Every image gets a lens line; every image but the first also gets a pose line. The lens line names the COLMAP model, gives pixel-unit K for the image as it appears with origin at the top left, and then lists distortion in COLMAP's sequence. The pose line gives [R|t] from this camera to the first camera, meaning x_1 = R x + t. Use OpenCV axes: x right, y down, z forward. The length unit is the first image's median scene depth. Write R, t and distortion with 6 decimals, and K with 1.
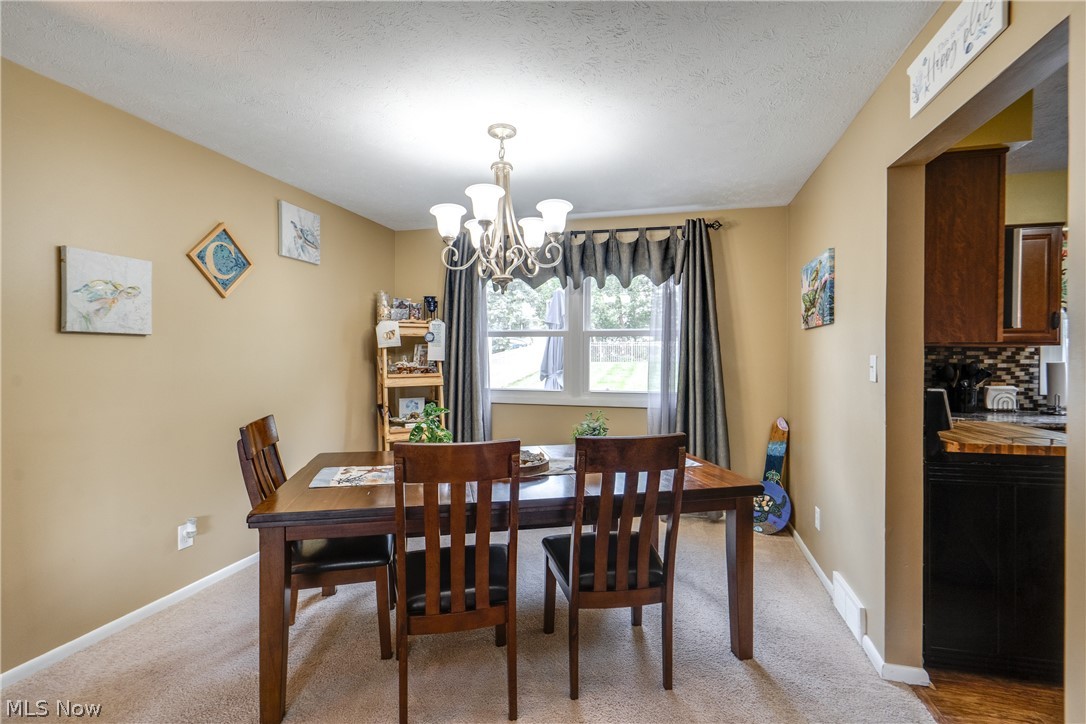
lens RADIAL K [[499.4, 0, 550.8], [0, 499.4, 344.7], [0, 0, 1]] dist [-0.000349, 0.000585]
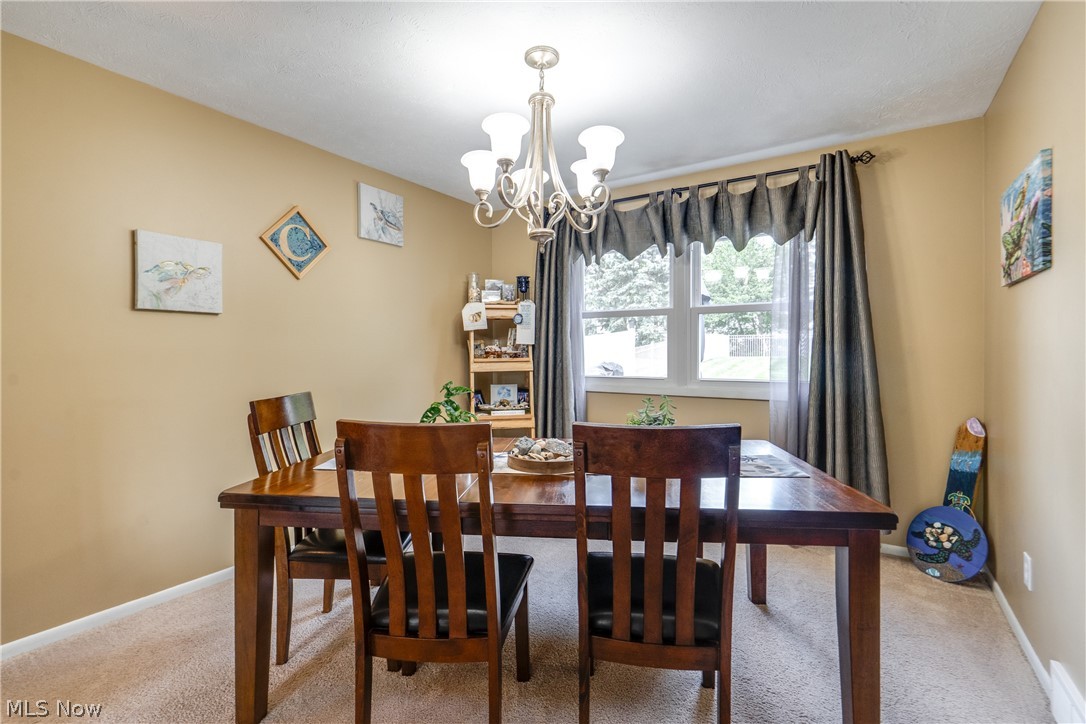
lens RADIAL K [[499.4, 0, 550.8], [0, 499.4, 344.7], [0, 0, 1]] dist [-0.000349, 0.000585]
pose [[0.949290, -0.010597, -0.314223, 0.124791], [0.012375, 0.999917, 0.003664, 0.034485], [0.314158, -0.007367, 0.949342, 0.153624]]
